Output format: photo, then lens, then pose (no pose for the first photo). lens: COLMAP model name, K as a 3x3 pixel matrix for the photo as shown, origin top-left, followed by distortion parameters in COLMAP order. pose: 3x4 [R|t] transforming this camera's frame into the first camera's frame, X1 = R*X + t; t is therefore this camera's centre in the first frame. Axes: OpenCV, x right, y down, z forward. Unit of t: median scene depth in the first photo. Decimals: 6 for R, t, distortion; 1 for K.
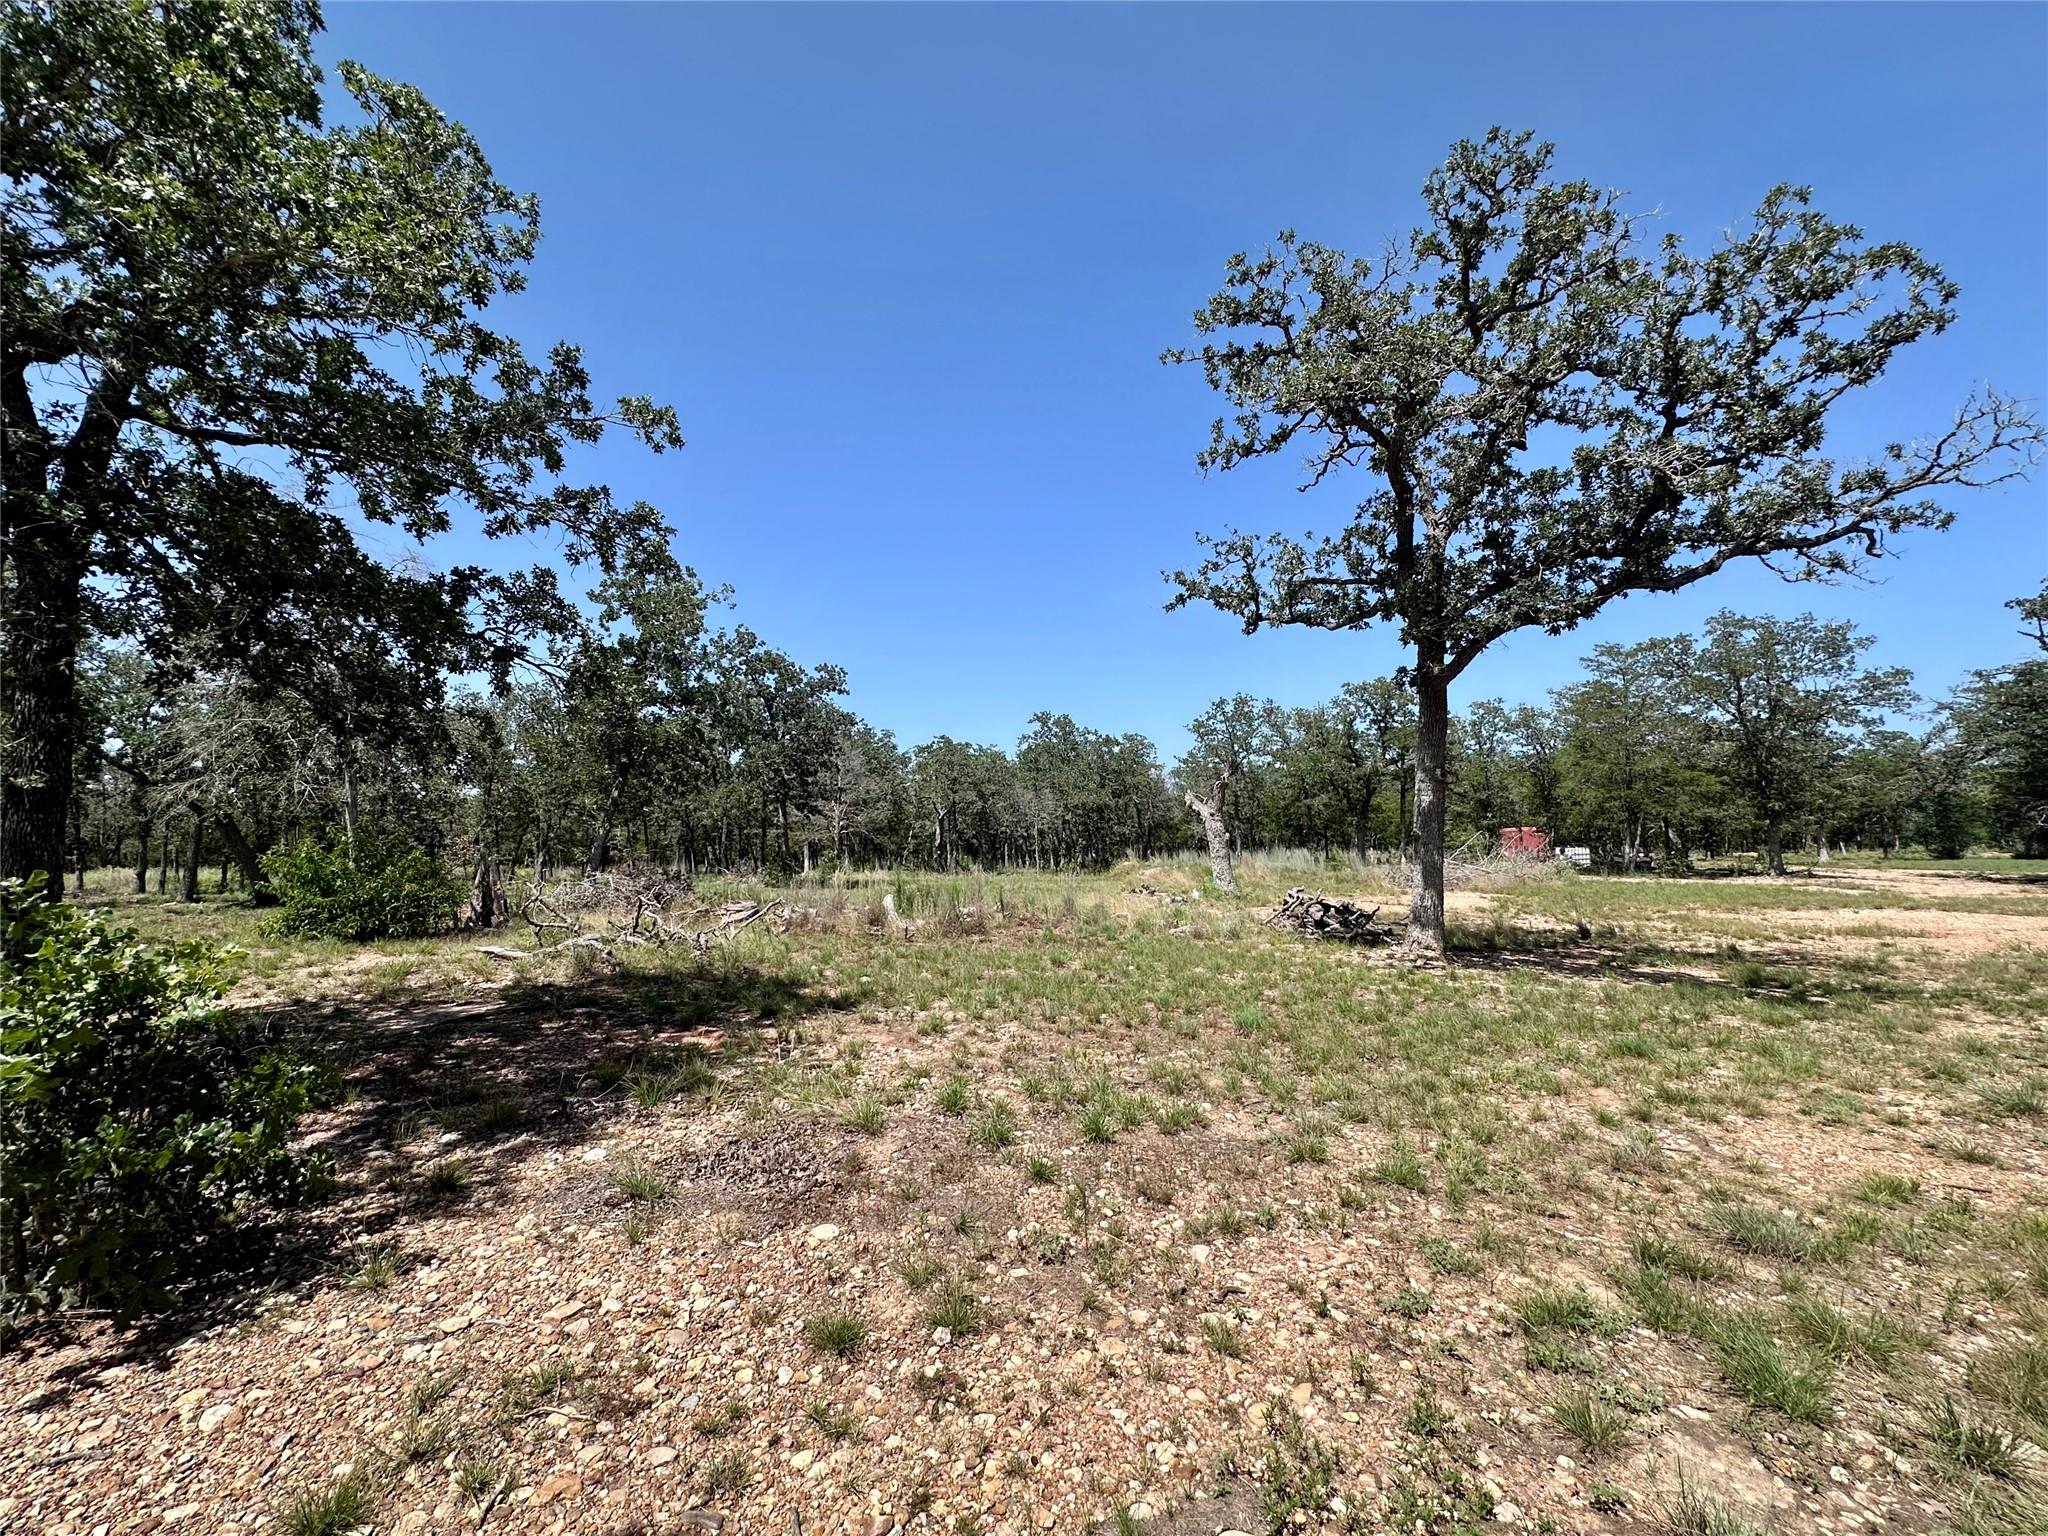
lens RADIAL K [[825.2, 0, 1029.9], [0, 825.2, 775.4], [0, 0, 1]] dist [0.001117, -0.000005]
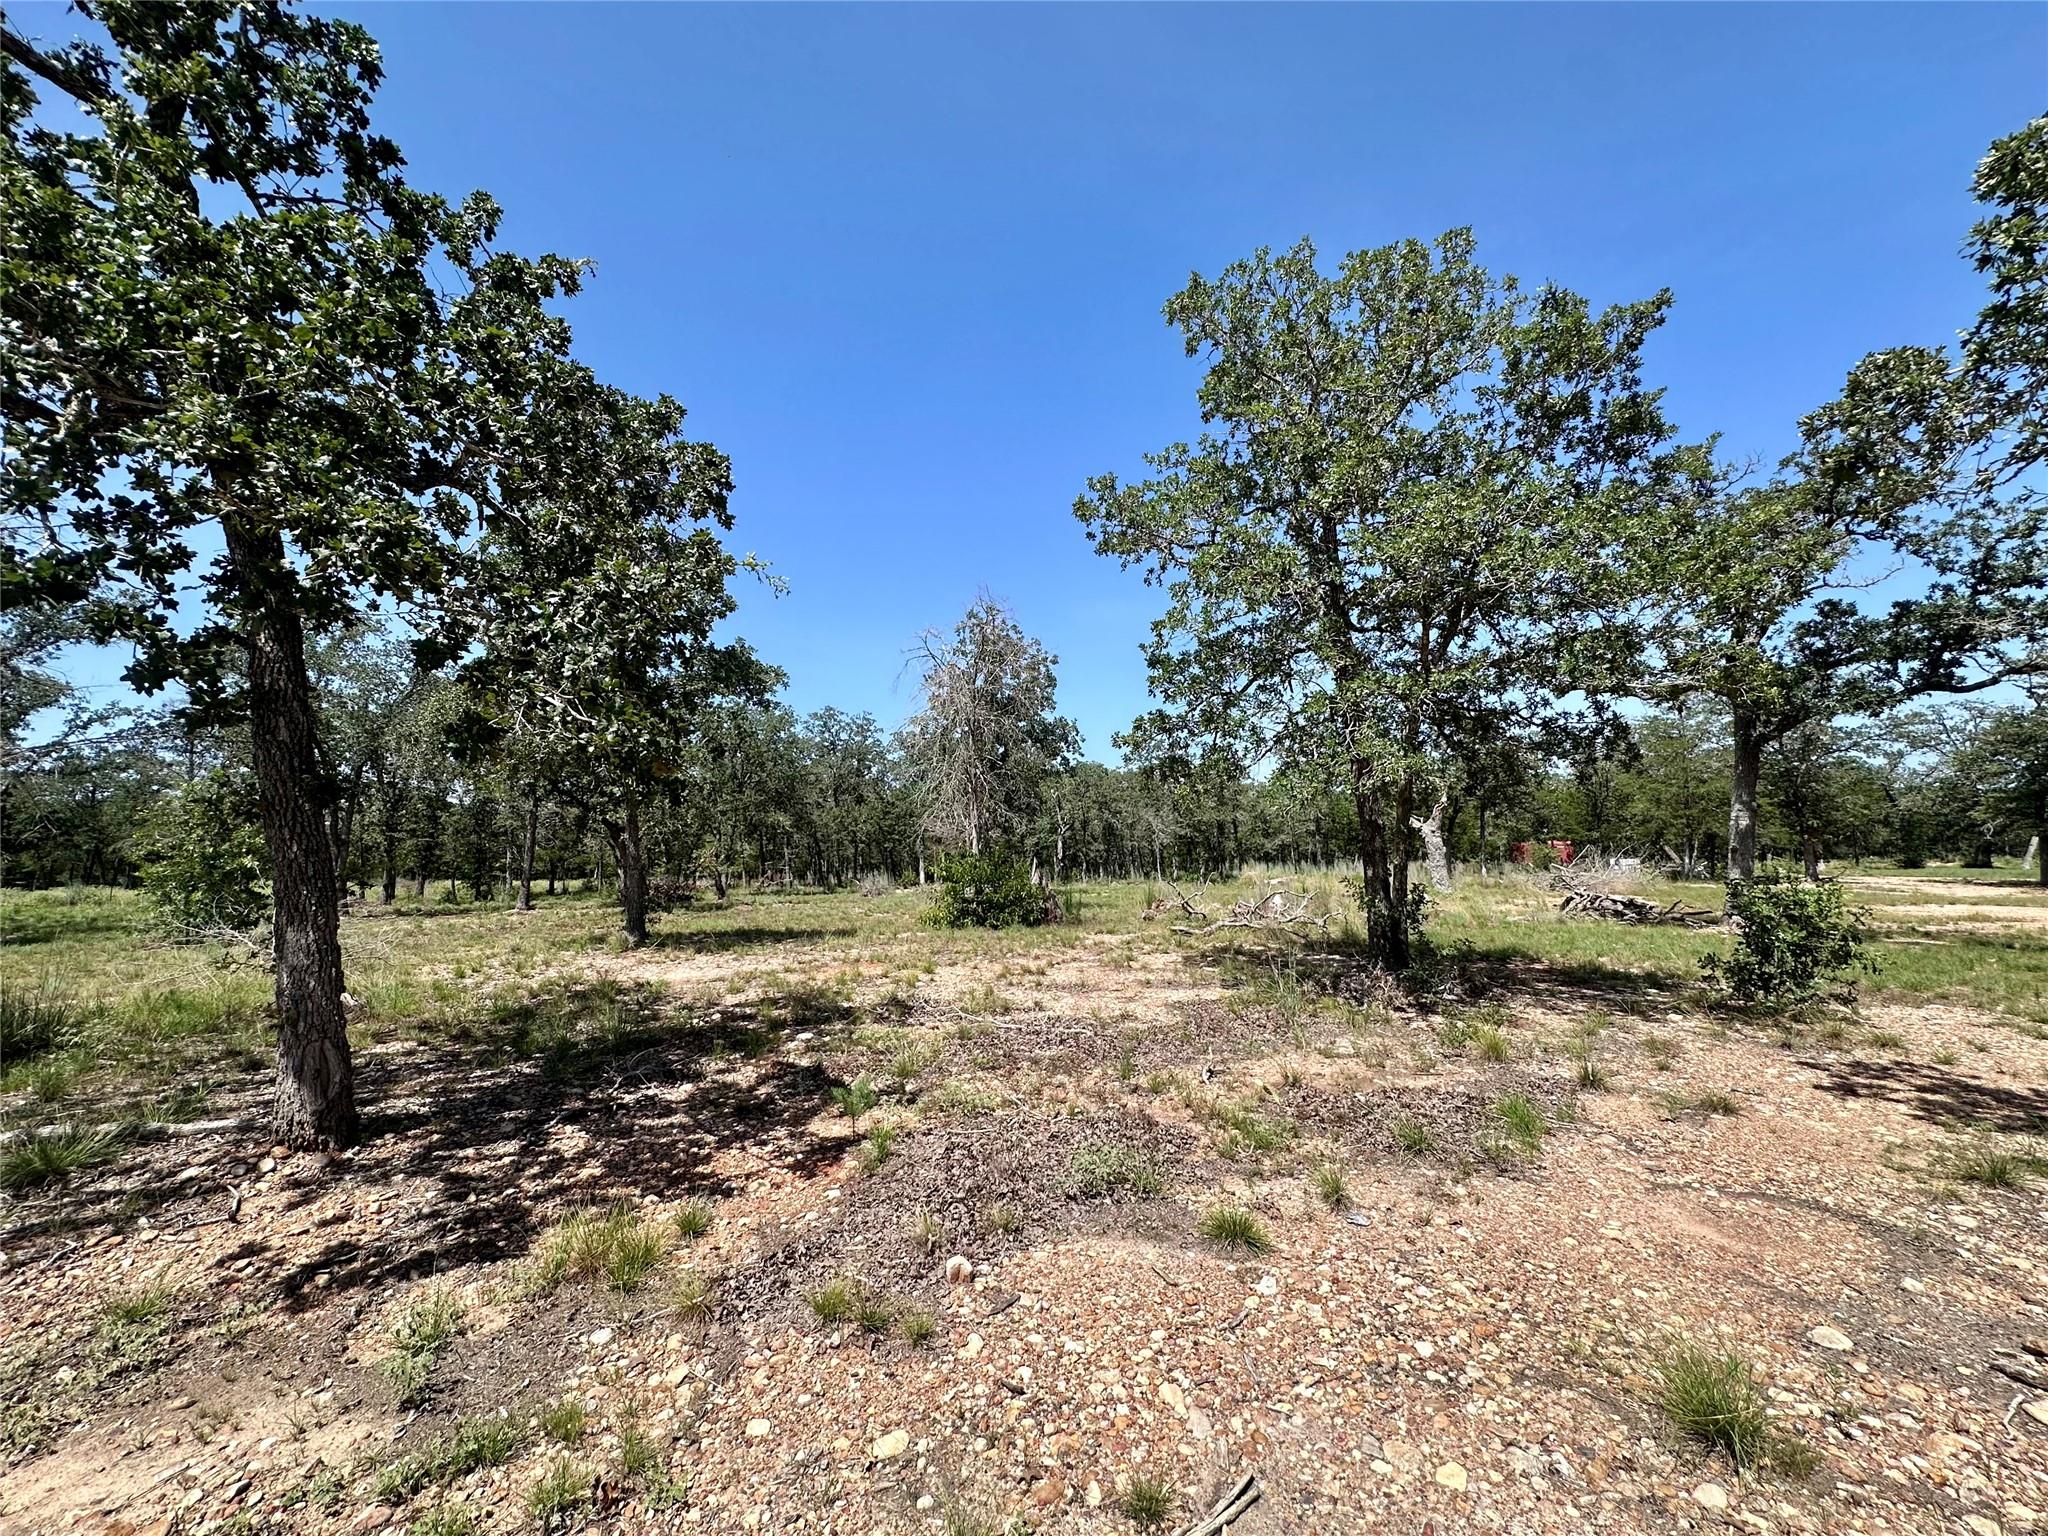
lens RADIAL K [[825.2, 0, 1017.3], [0, 825.2, 765.6], [0, 0, 1]] dist [0.001117, -0.000005]
pose [[0.998526, 0.007713, 0.053731, -0.422227], [-0.006407, 0.999681, -0.024431, -0.013438], [-0.053902, 0.024050, 0.998257, -0.181035]]
